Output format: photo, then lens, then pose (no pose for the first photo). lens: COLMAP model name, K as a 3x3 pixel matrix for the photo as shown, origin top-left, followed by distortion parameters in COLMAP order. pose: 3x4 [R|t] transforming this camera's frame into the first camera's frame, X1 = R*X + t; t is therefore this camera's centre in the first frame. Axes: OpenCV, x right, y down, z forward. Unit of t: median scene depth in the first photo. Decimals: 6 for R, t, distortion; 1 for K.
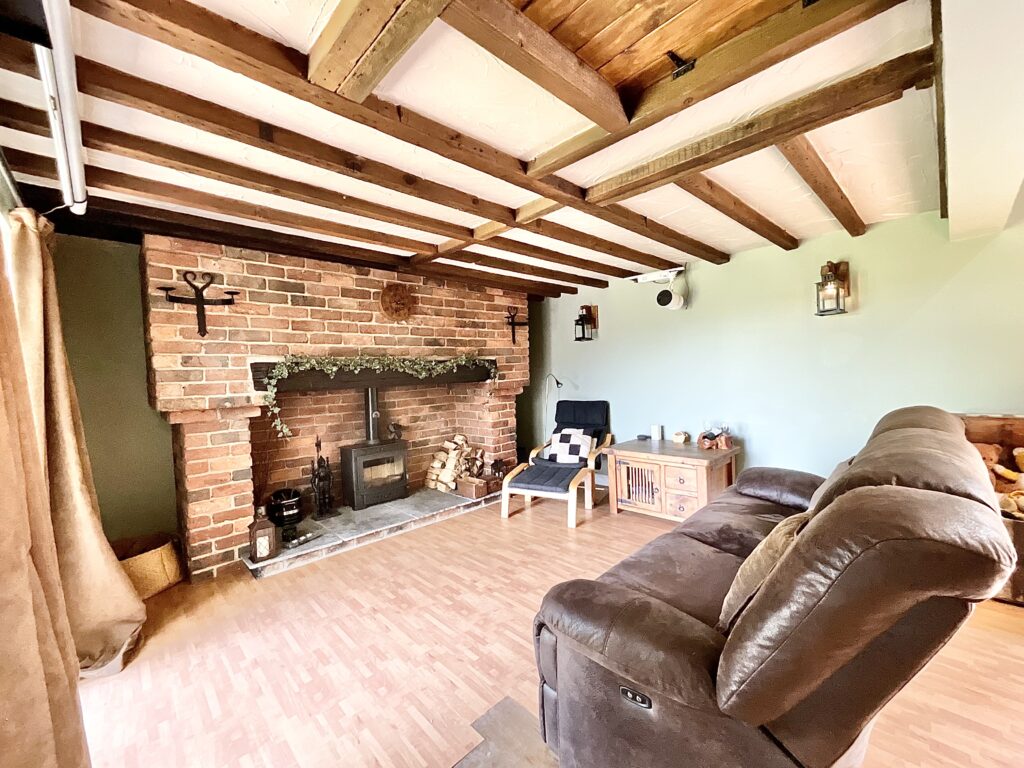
lens RADIAL K [[416.1, 0, 511.2], [0, 416.1, 382.2], [0, 0, 1]] dist [-0.000322, 0.000384]
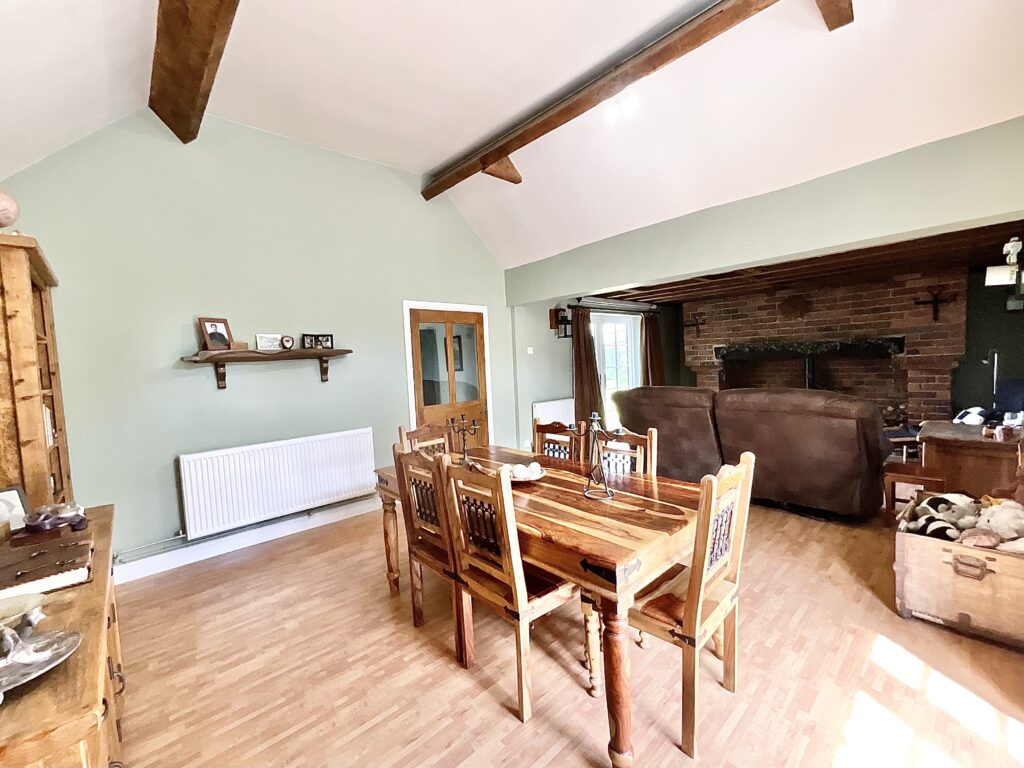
lens RADIAL K [[416.1, 0, 511.2], [0, 416.1, 382.2], [0, 0, 1]] dist [-0.000322, 0.000384]
pose [[-0.031455, 0.093977, -0.995077, 1.596695], [0.023641, 0.995361, 0.093256, -0.088061], [0.999226, -0.020591, -0.033531, -0.065607]]
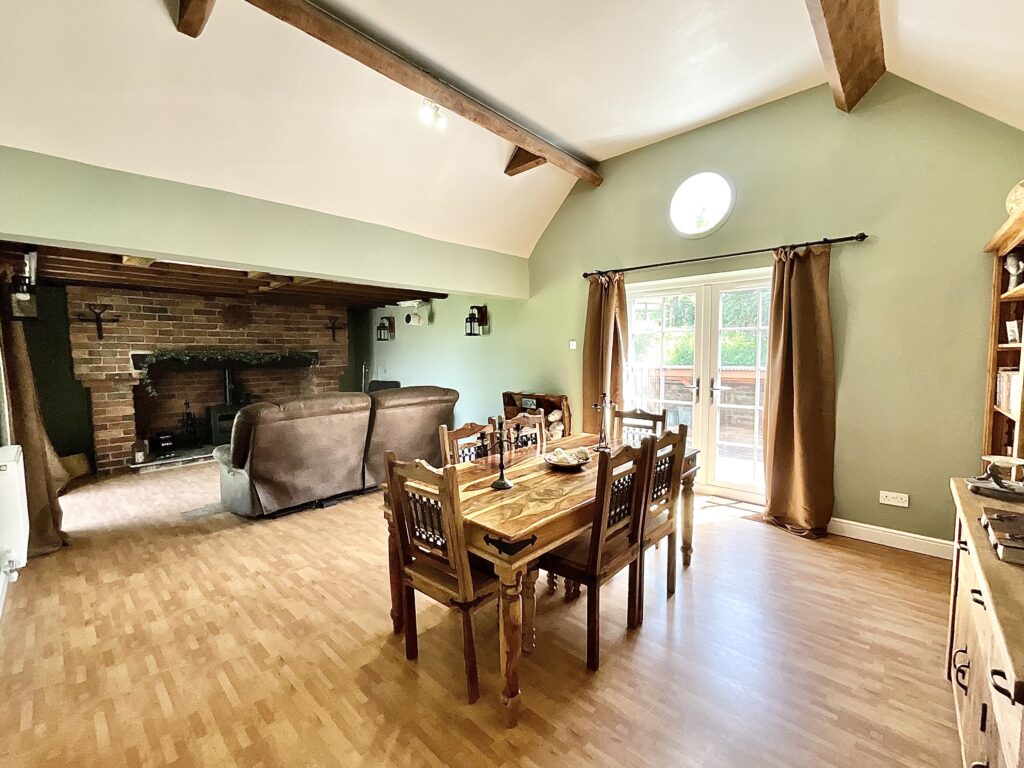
lens RADIAL K [[433.0, 0, 501.9], [0, 433.0, 382.7], [0, 0, 1]] dist [0.018347, 0.000325]
pose [[0.998848, 0.021355, 0.042965, 0.781621], [-0.023270, 0.998735, 0.044572, -0.041104], [-0.041959, -0.045521, 0.998082, -0.839682]]
